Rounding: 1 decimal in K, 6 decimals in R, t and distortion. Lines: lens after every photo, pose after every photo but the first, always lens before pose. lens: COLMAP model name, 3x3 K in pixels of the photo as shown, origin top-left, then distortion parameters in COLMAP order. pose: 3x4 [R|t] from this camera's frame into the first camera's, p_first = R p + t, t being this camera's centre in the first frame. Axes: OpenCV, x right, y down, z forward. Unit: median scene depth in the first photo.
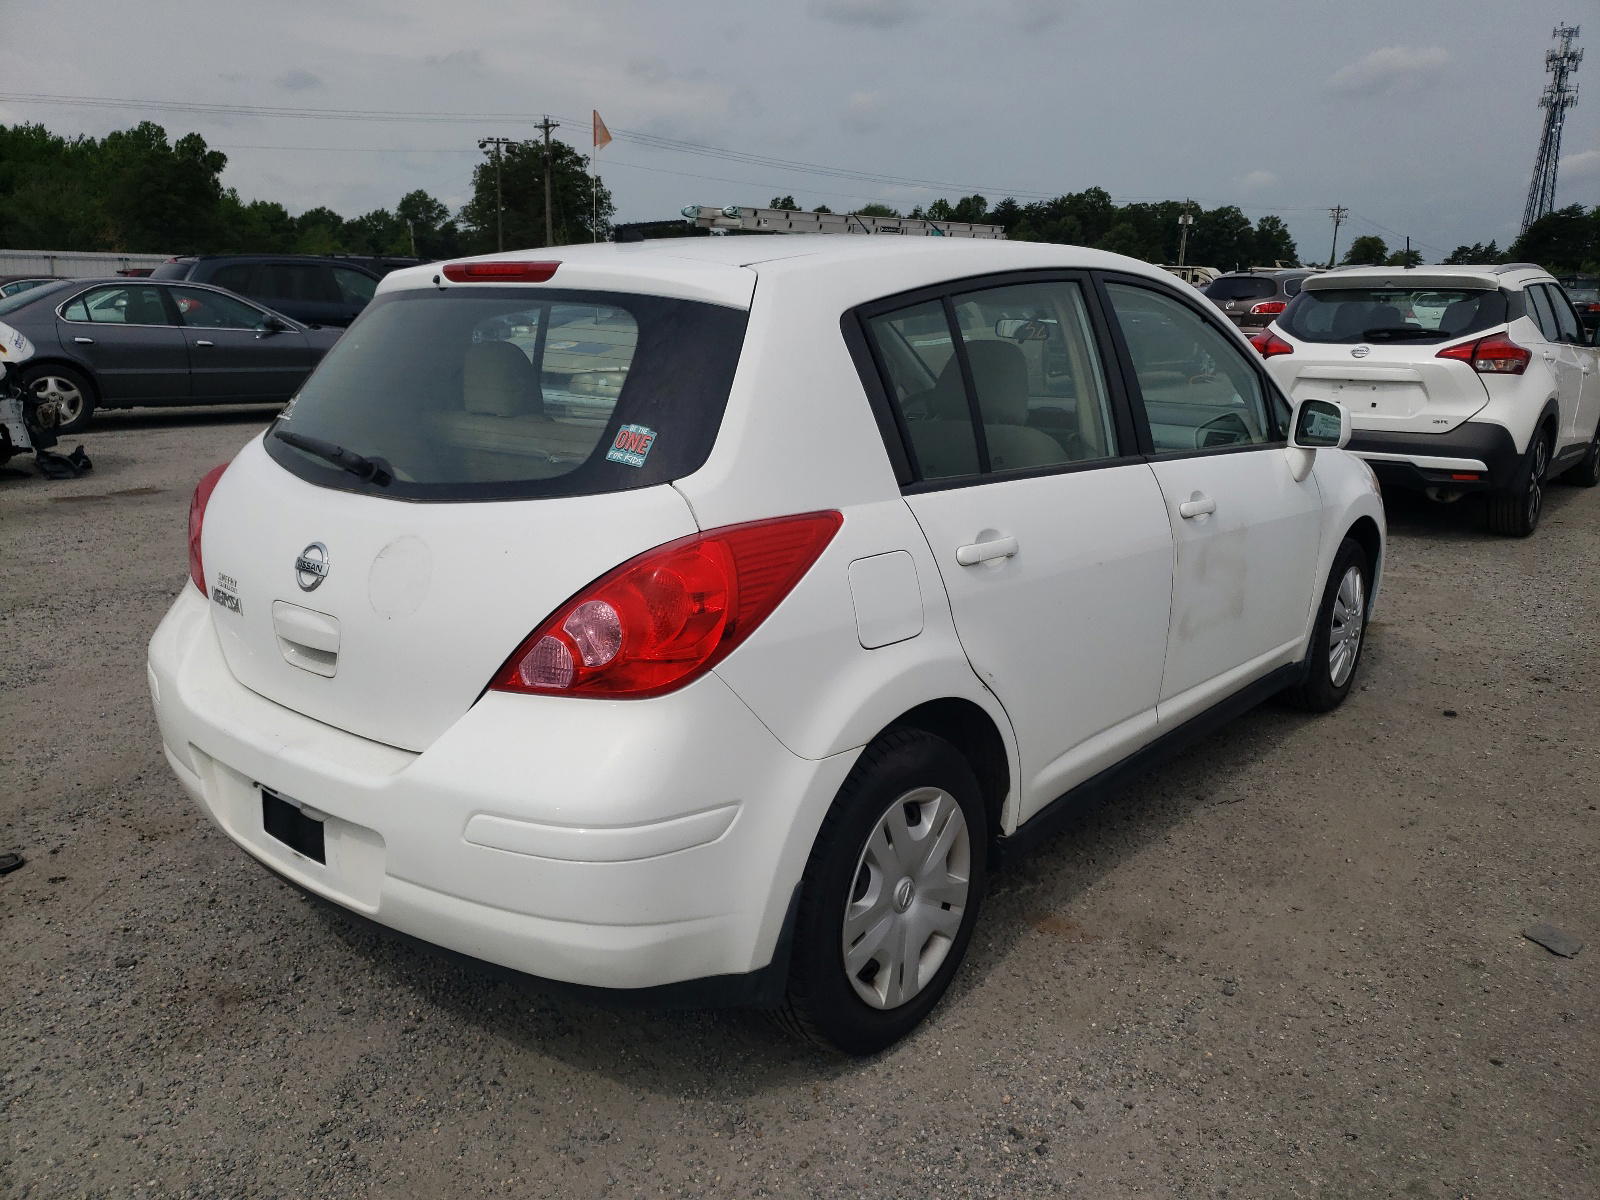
lens RADIAL K [[1234.5, 0, 803.9], [0, 1234.5, 604.6], [0, 0, 1]] dist [0.007536, 0.009358]
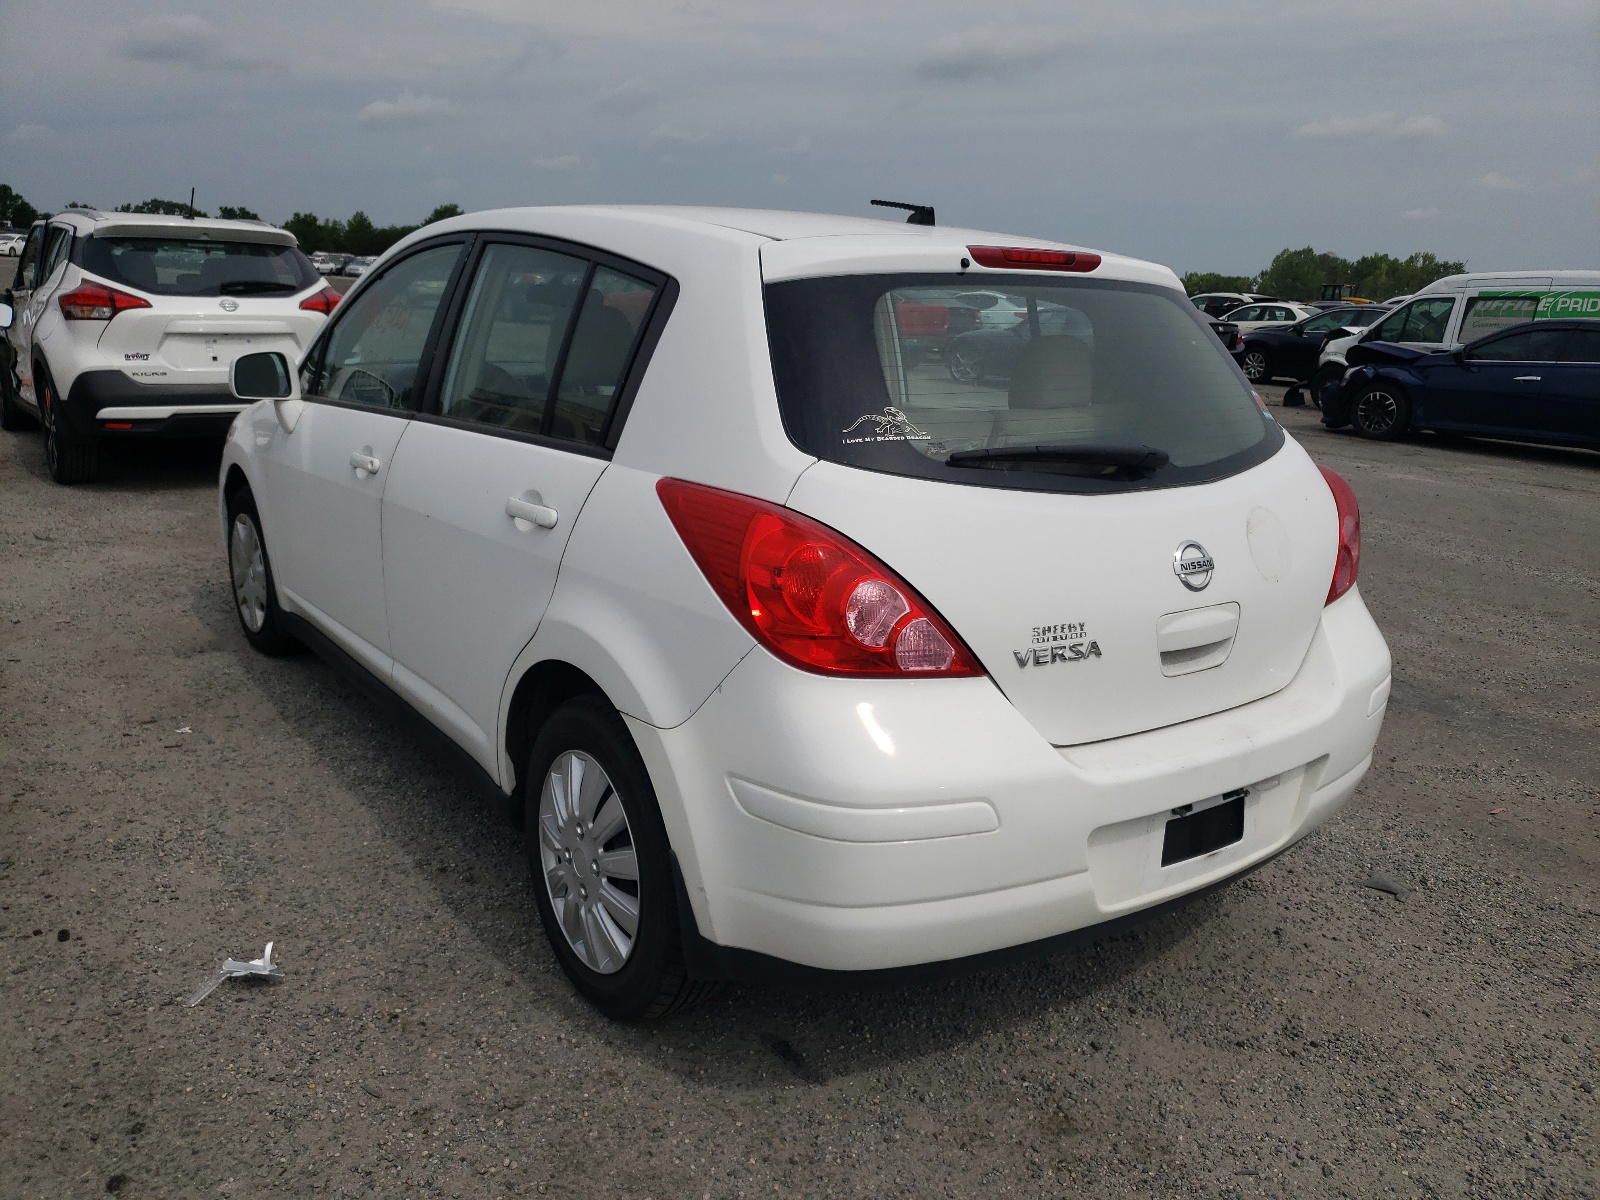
lens RADIAL K [[1234.5, 0, 801.7], [0, 1234.5, 600.3], [0, 0, 1]] dist [0.007536, 0.009358]
pose [[0.266760, -0.239464, 0.933540, -0.427242], [0.196706, 0.961778, 0.190499, -0.077587], [-0.943475, 0.132816, 0.303668, 0.305252]]
